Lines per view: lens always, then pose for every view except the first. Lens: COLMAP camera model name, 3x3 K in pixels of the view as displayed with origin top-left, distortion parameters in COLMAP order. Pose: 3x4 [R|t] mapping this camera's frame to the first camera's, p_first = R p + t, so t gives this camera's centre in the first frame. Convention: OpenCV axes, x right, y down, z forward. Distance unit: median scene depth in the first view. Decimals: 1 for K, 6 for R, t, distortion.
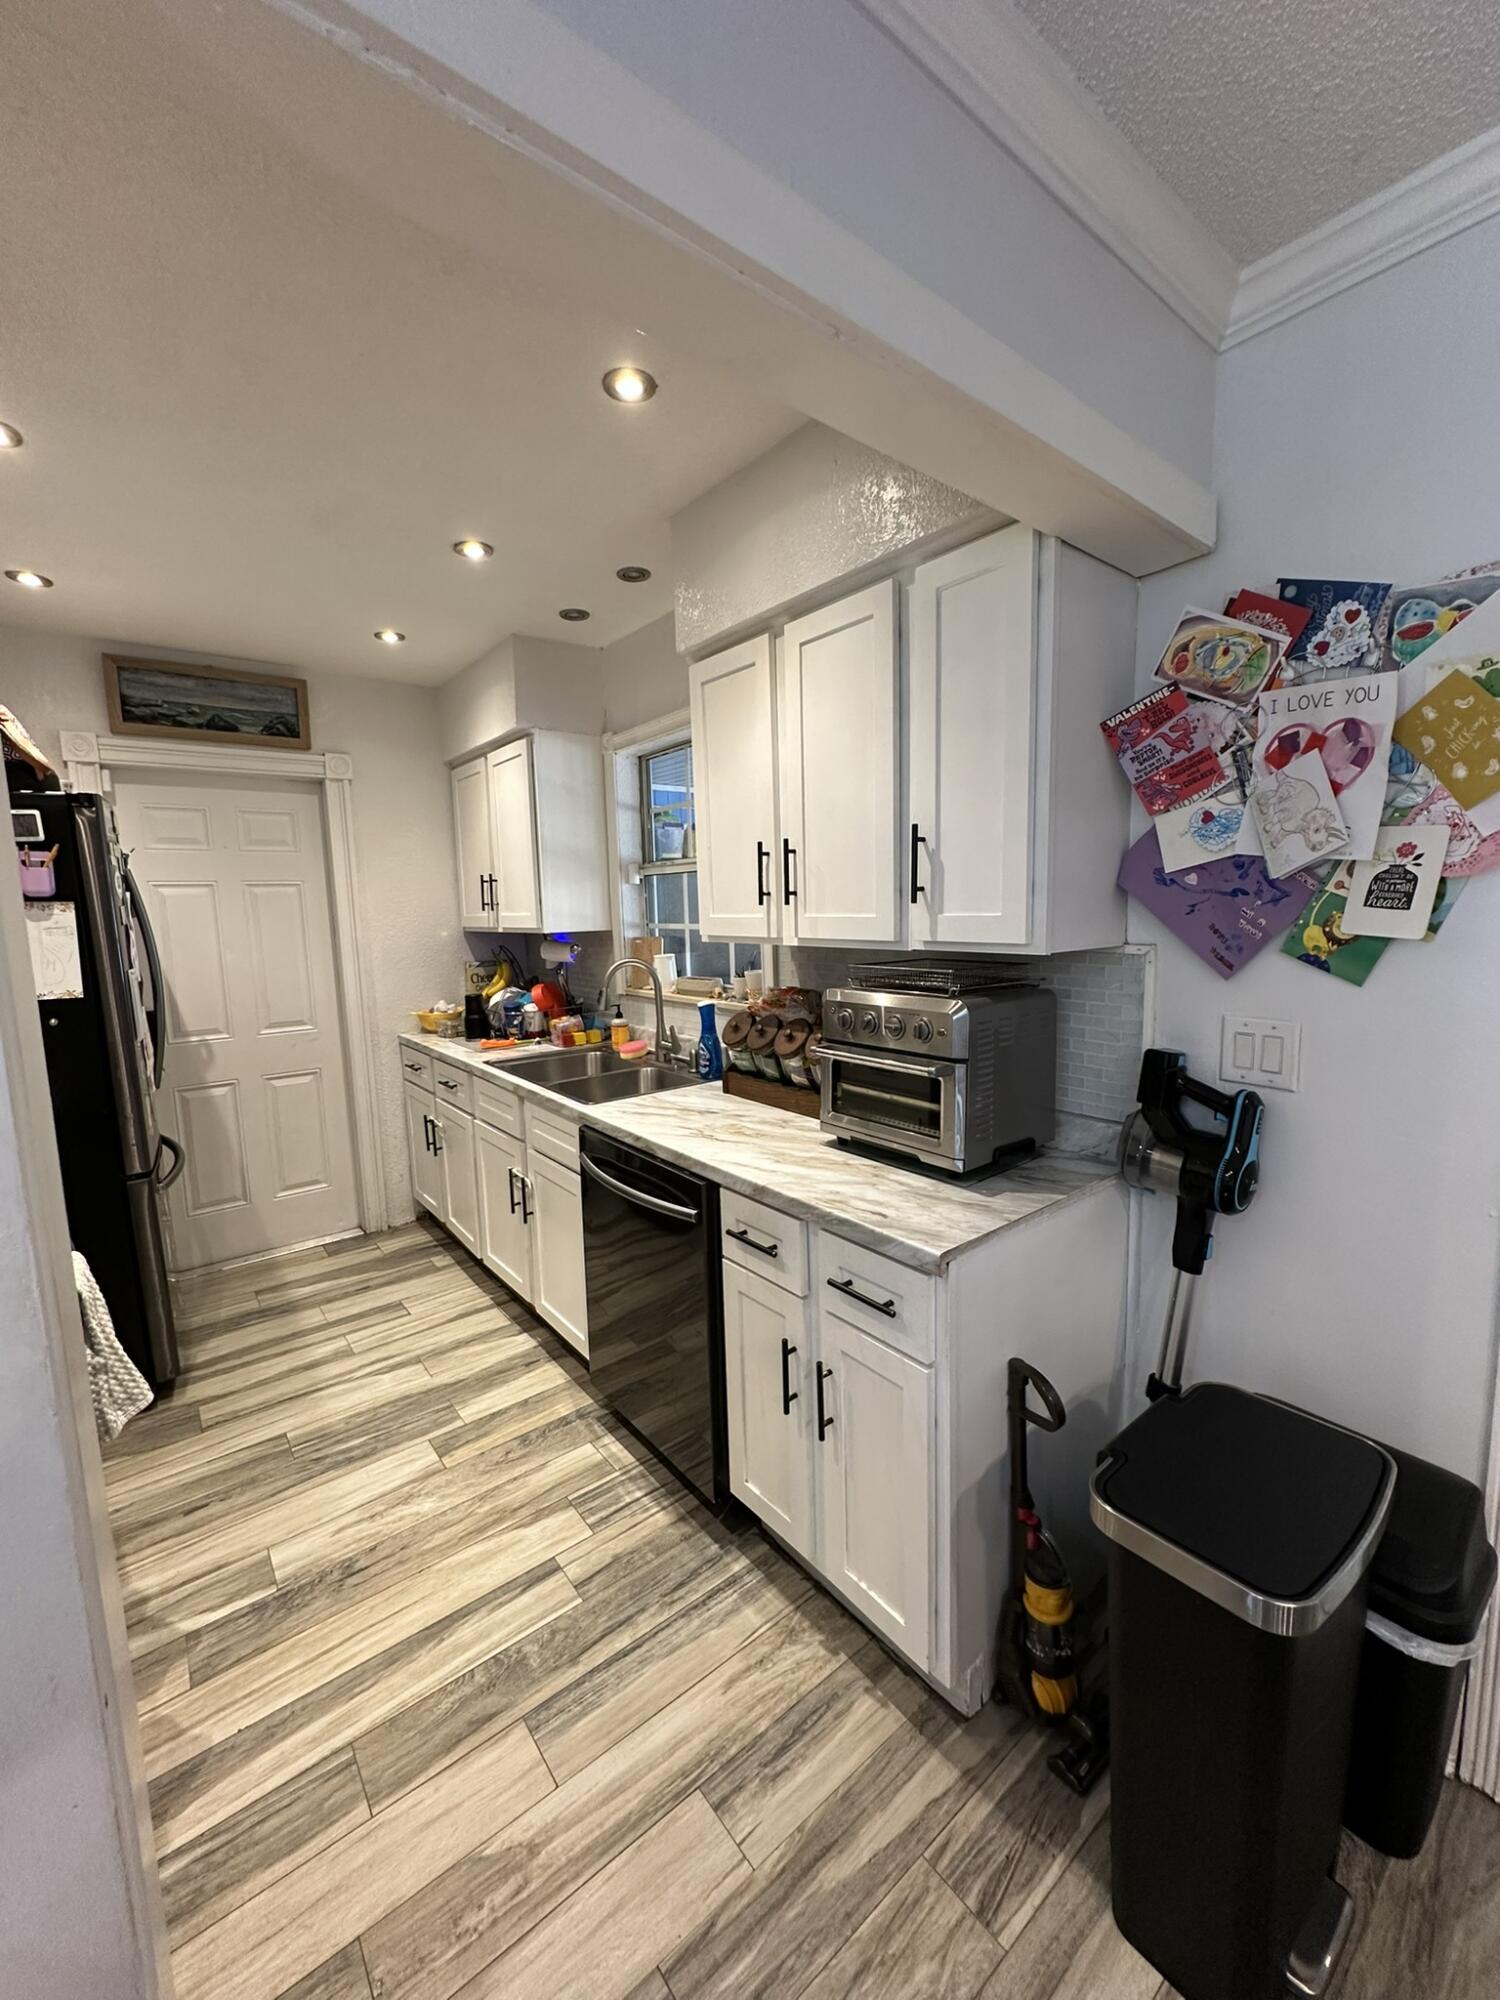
lens RADIAL K [[792.1, 0, 750.0], [0, 792.1, 1000.0], [0, 0, 1]] dist [-0.001266, -0.000135]
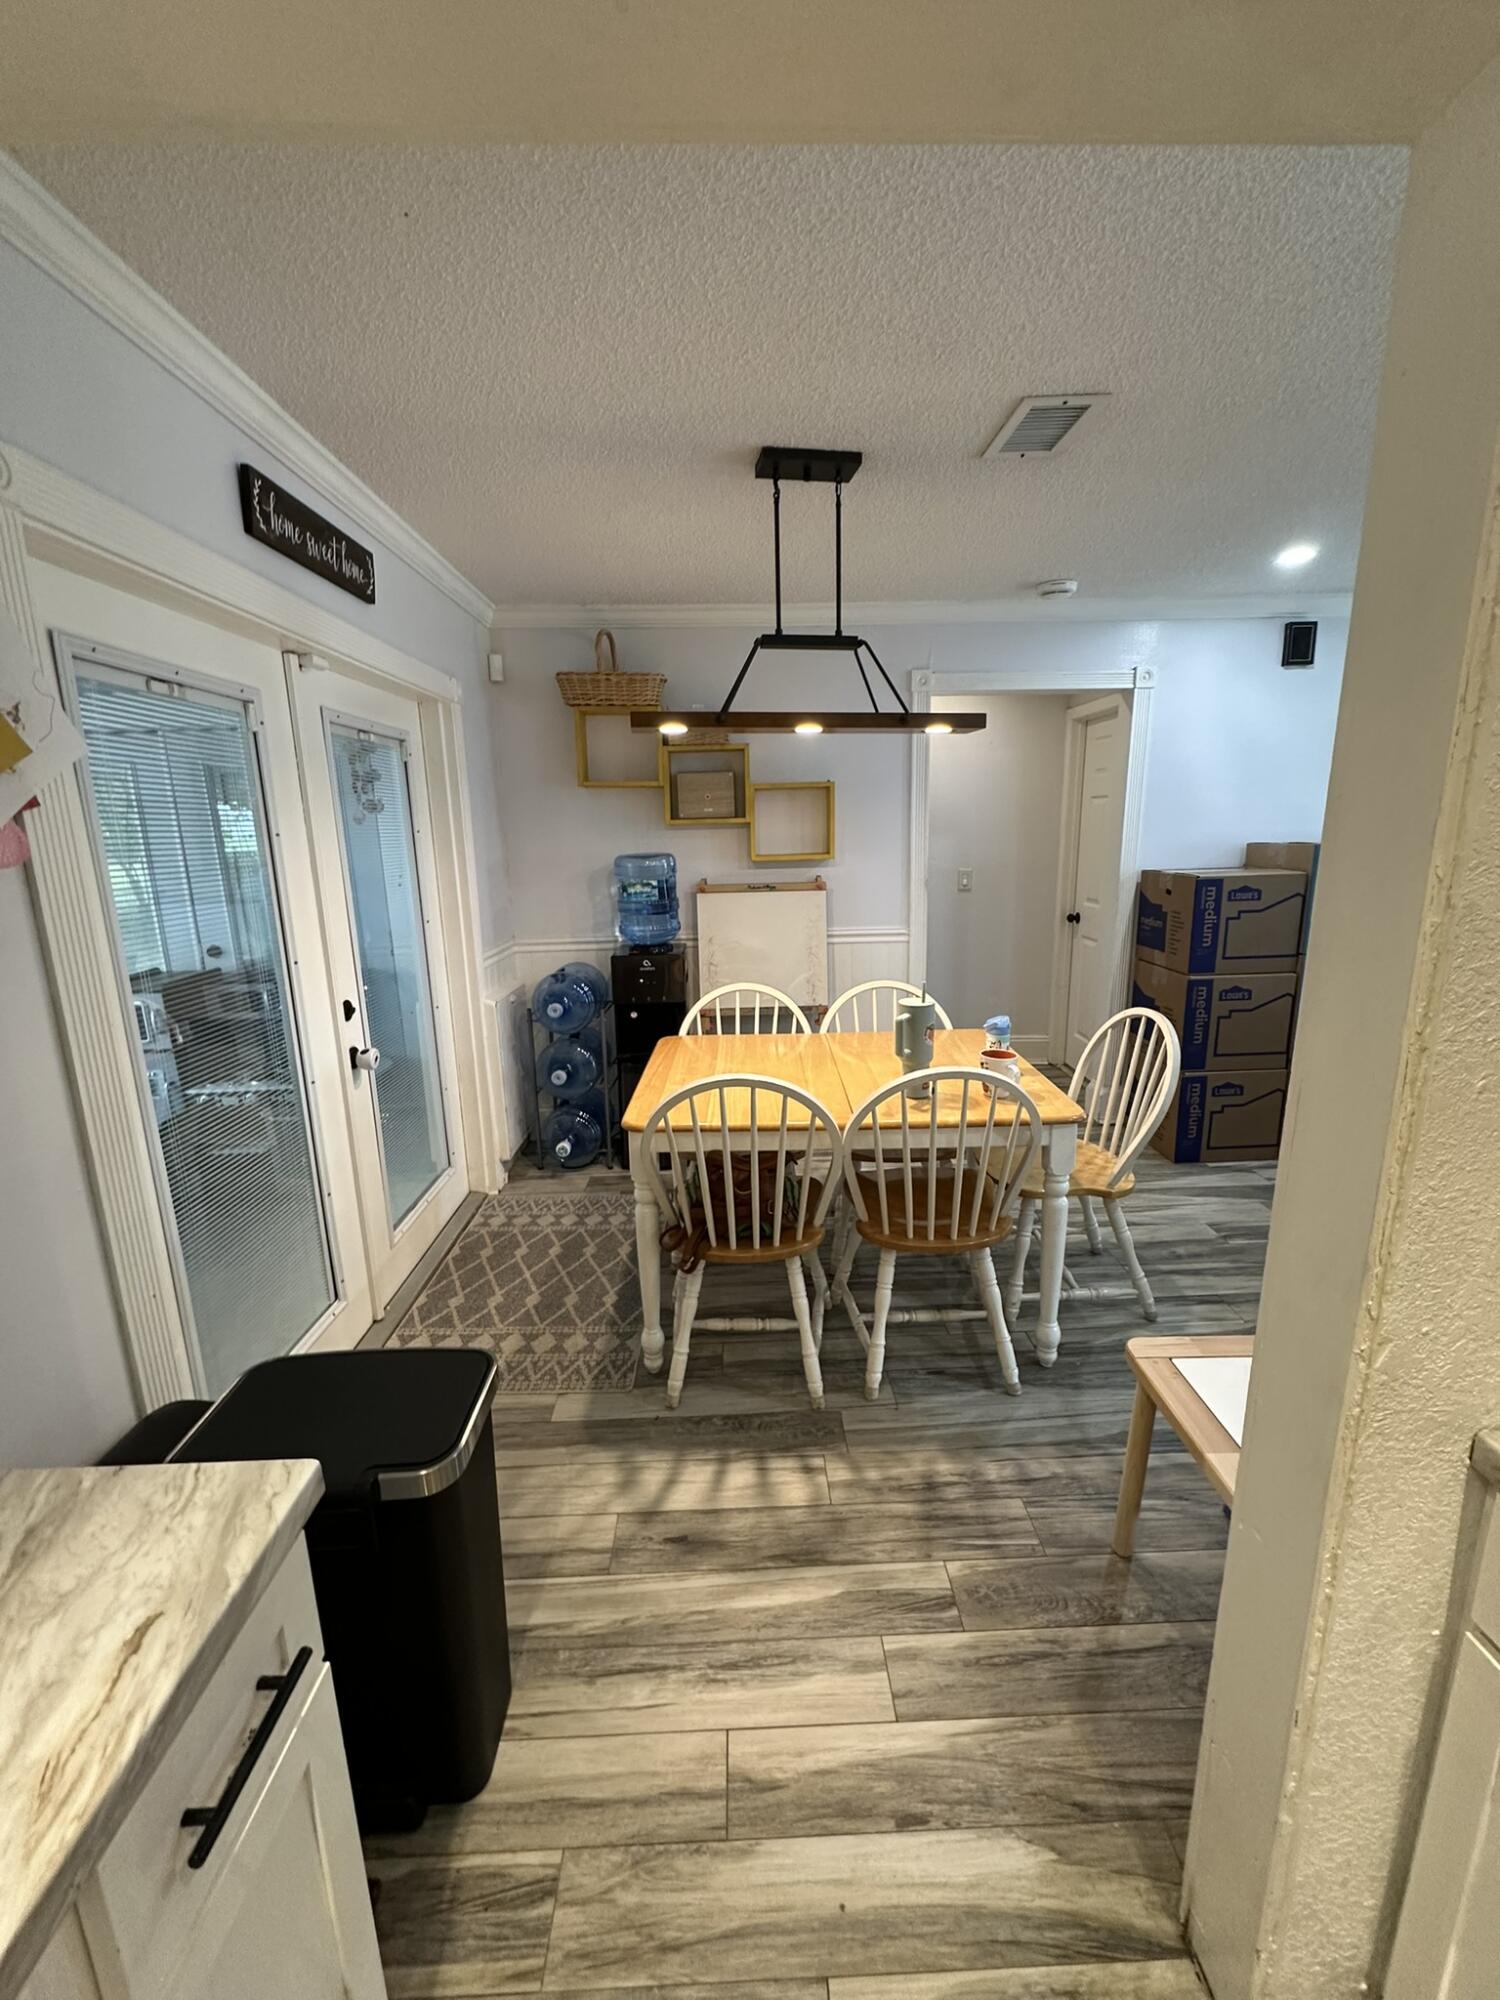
lens RADIAL K [[792.1, 0, 750.0], [0, 792.1, 1000.0], [0, 0, 1]] dist [-0.001266, -0.000135]
pose [[-0.796448, -0.084494, 0.598775, -0.417259], [0.119158, 0.948846, 0.292390, -0.188332], [-0.592851, 0.304222, -0.745639, 1.252238]]
